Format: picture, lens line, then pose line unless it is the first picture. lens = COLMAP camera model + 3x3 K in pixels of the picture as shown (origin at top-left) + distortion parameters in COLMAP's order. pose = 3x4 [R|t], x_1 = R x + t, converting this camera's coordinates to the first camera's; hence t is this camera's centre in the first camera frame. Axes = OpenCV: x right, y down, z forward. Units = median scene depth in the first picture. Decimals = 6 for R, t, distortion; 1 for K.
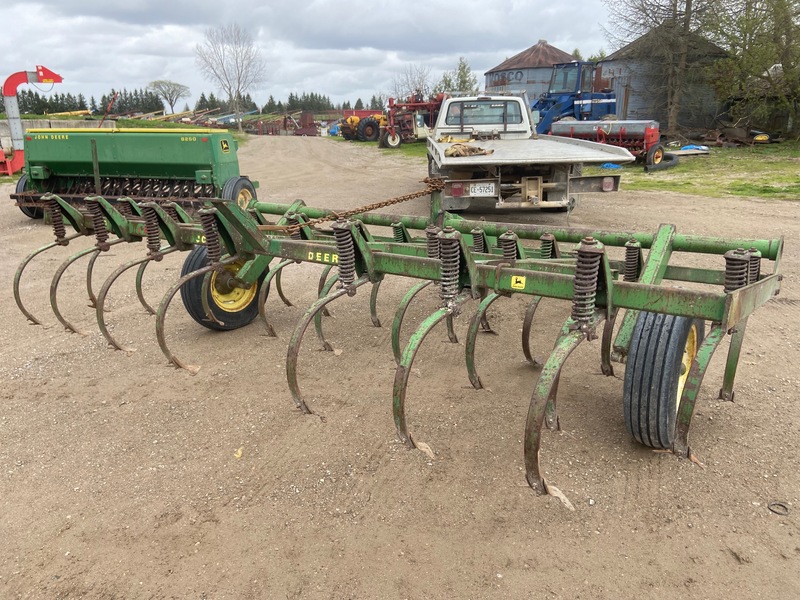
lens RADIAL K [[597.7, 0, 394.4], [0, 597.7, 305.8], [0, 0, 1]] dist [0.090275, -0.105445]
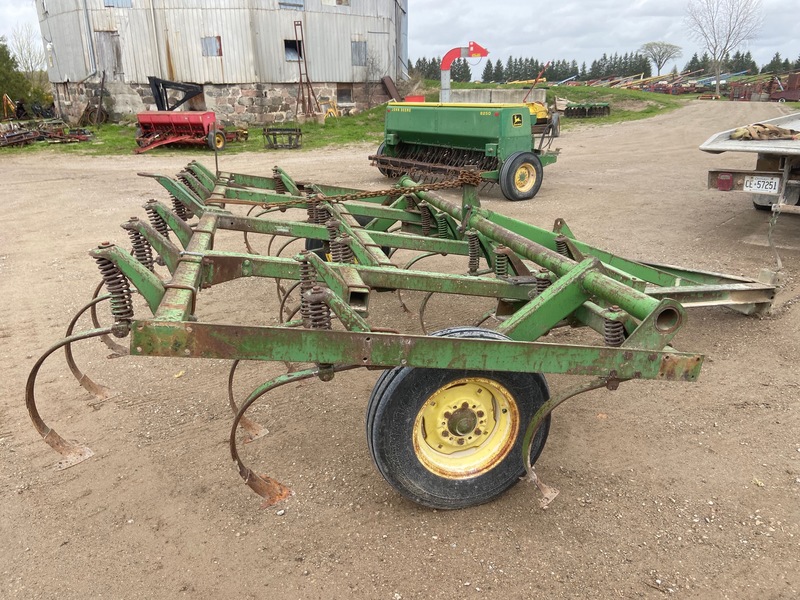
lens RADIAL K [[597.7, 0, 404.3], [0, 597.7, 307.1], [0, 0, 1]] dist [0.090275, -0.105445]
pose [[0.760858, 0.215929, -0.611939, 0.240636], [-0.181883, 0.976177, 0.118309, -0.038129], [0.622907, 0.021285, 0.782006, 0.081547]]
